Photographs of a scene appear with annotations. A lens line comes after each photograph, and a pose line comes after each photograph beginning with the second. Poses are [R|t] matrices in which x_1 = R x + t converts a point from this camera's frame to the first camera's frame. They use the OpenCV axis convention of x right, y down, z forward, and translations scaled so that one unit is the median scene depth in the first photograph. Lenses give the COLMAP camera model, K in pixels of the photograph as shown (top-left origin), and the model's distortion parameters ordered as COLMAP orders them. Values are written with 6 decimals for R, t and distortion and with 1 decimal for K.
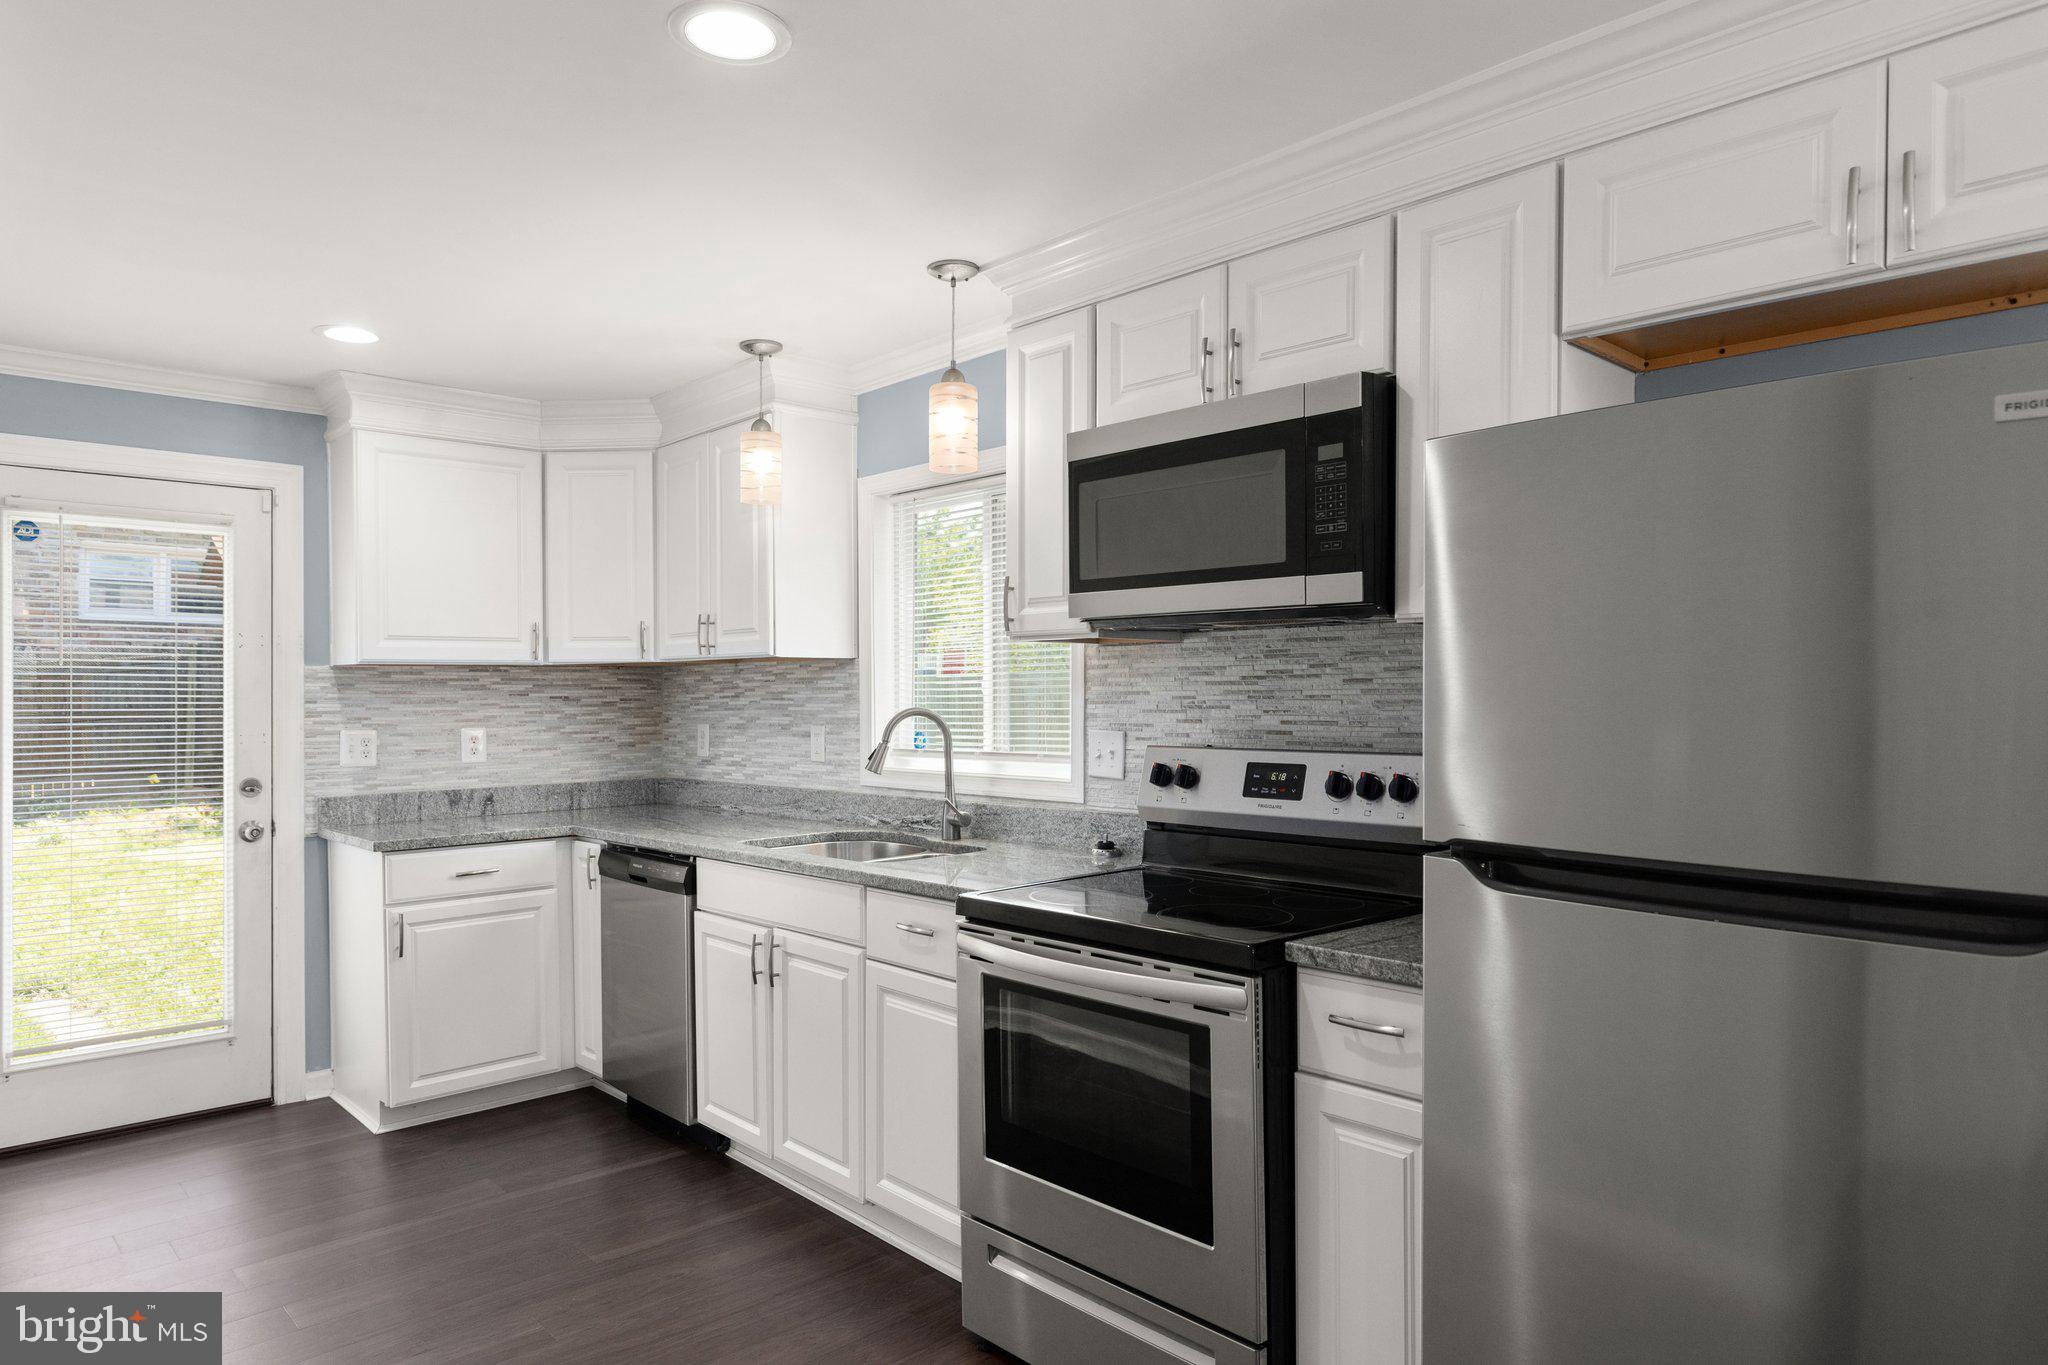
lens RADIAL K [[1249.6, 0, 1024.0], [0, 1249.6, 682.5], [0, 0, 1]] dist [-0.001149, -0.000231]
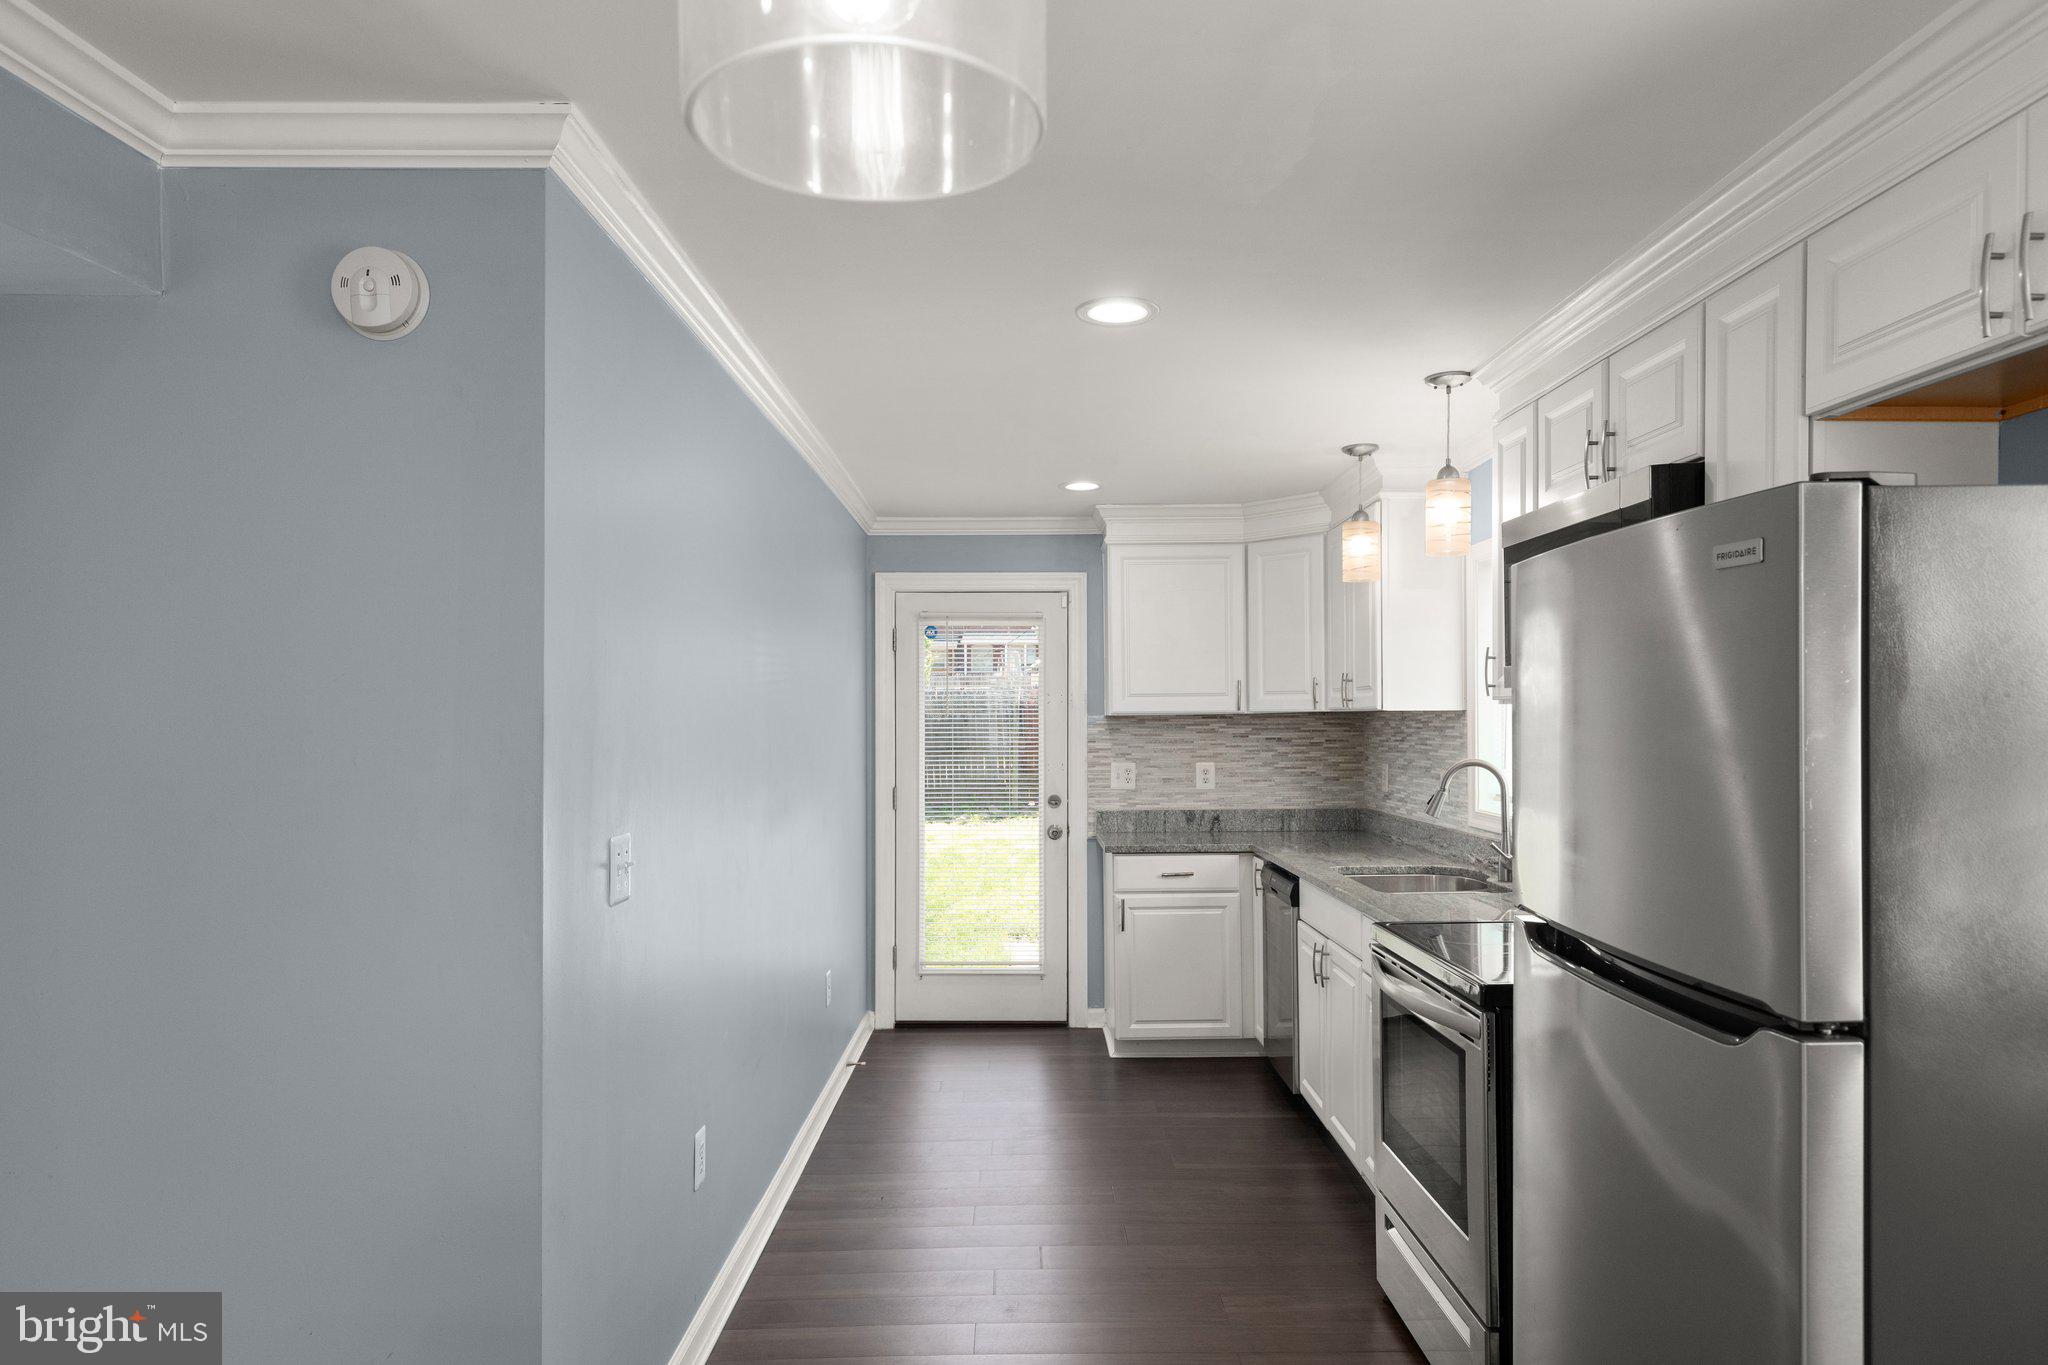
lens RADIAL K [[1227.4, 0, 1026.0], [0, 1227.4, 696.9], [0, 0, 1]] dist [-0.000003, -0.000235]
pose [[0.743277, -0.008878, -0.668924, 0.288643], [0.005387, 0.999959, -0.007286, -0.024524], [0.668962, 0.001812, 0.743295, -0.064007]]
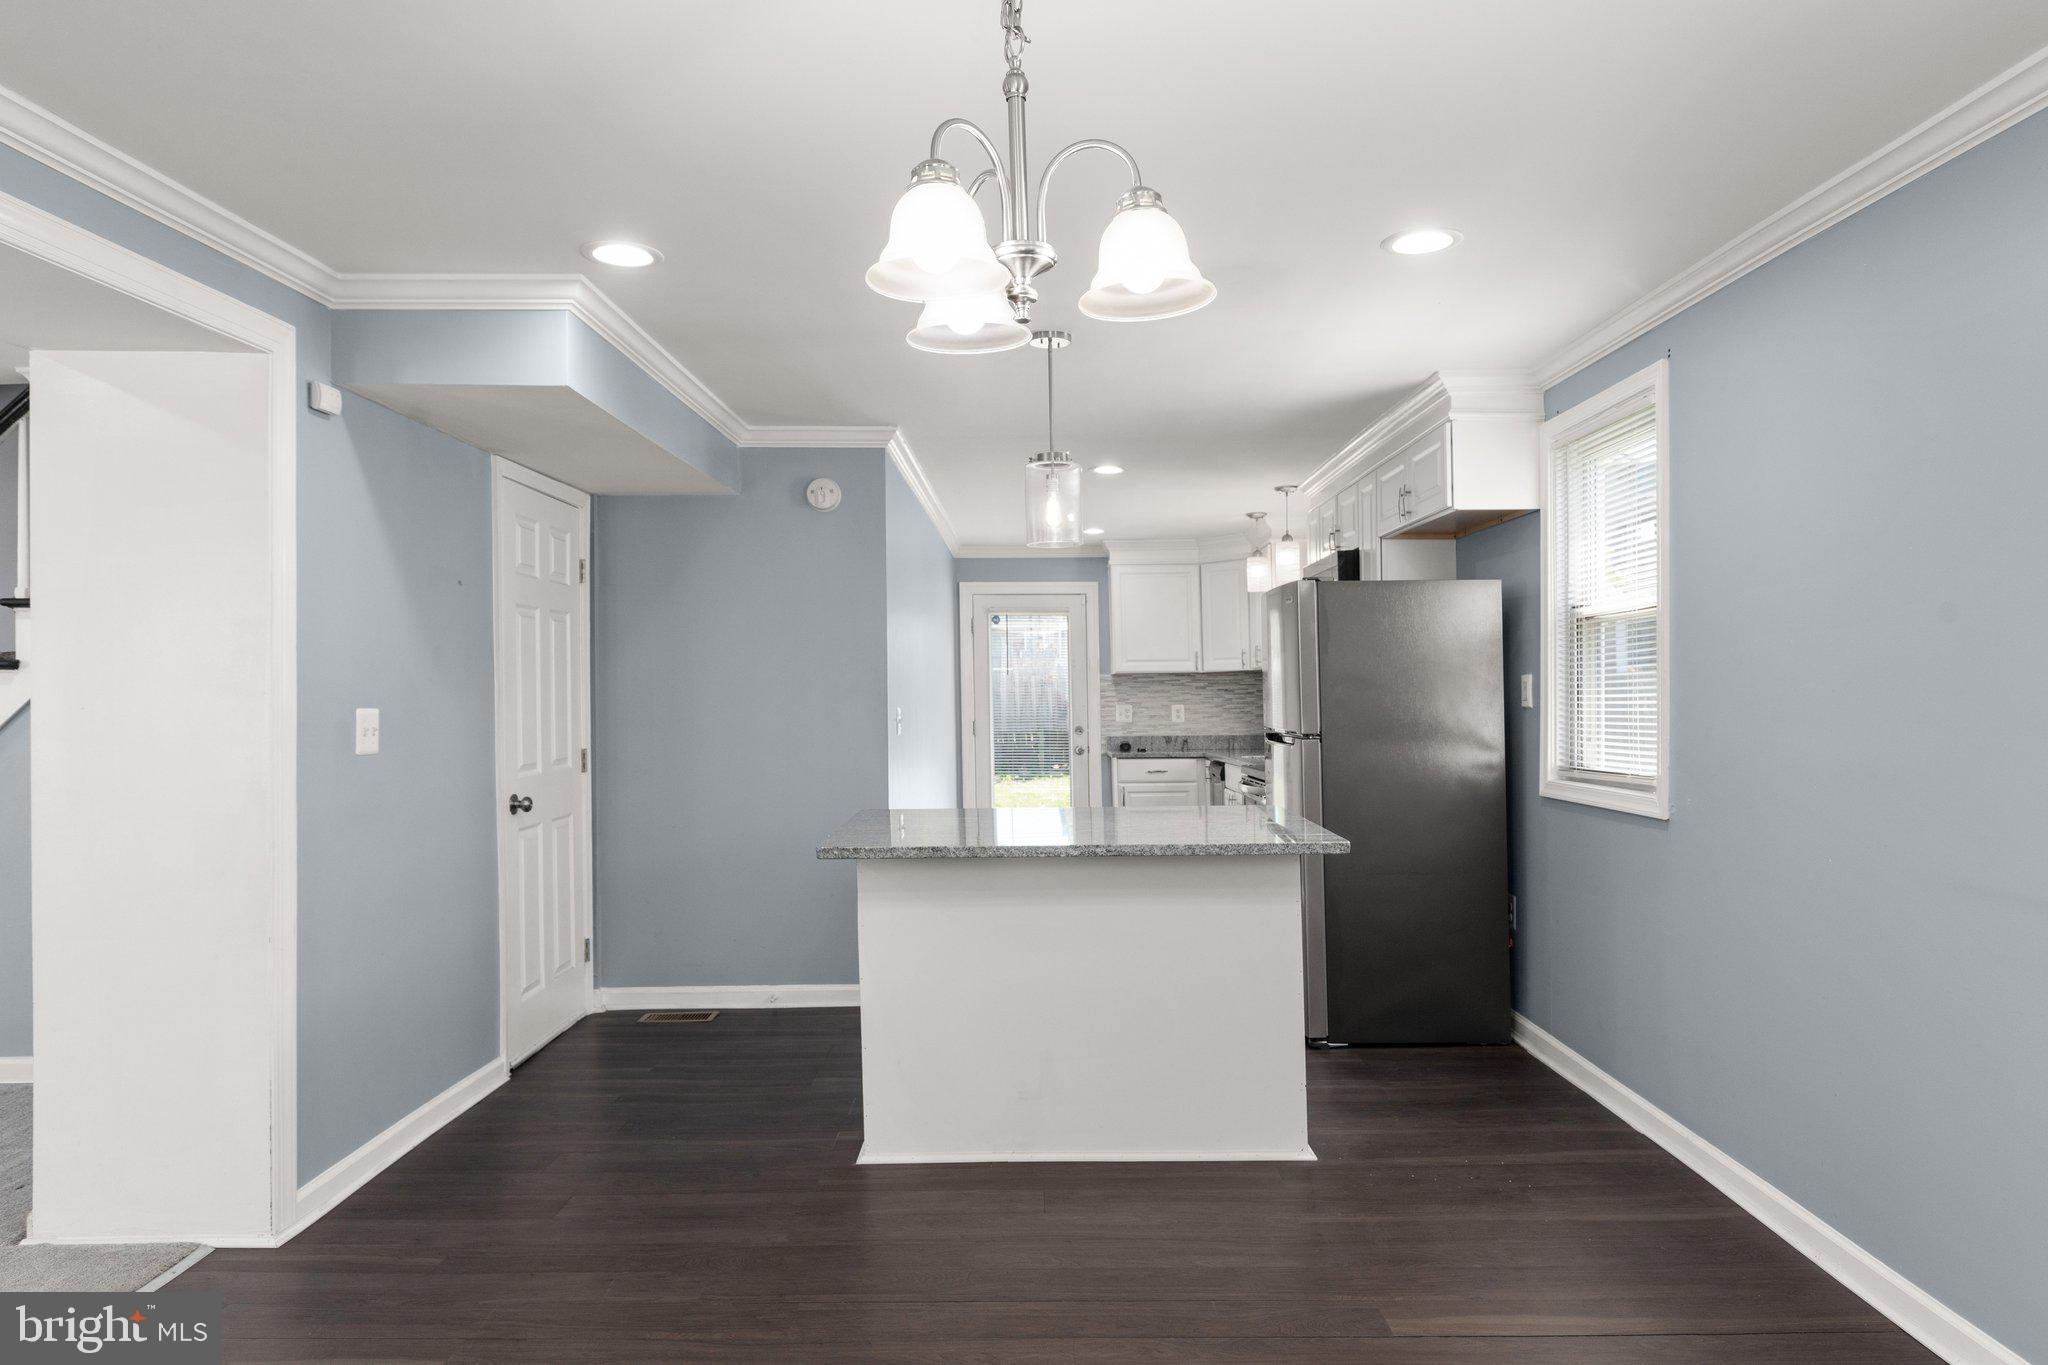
lens RADIAL K [[1227.4, 0, 1026.0], [0, 1227.4, 696.9], [0, 0, 1]] dist [-0.000003, -0.000235]
pose [[0.732796, -0.003660, -0.680438, 0.761063], [0.010106, 0.999934, 0.005506, 0.011800], [0.680373, -0.010912, 0.732785, -0.629911]]
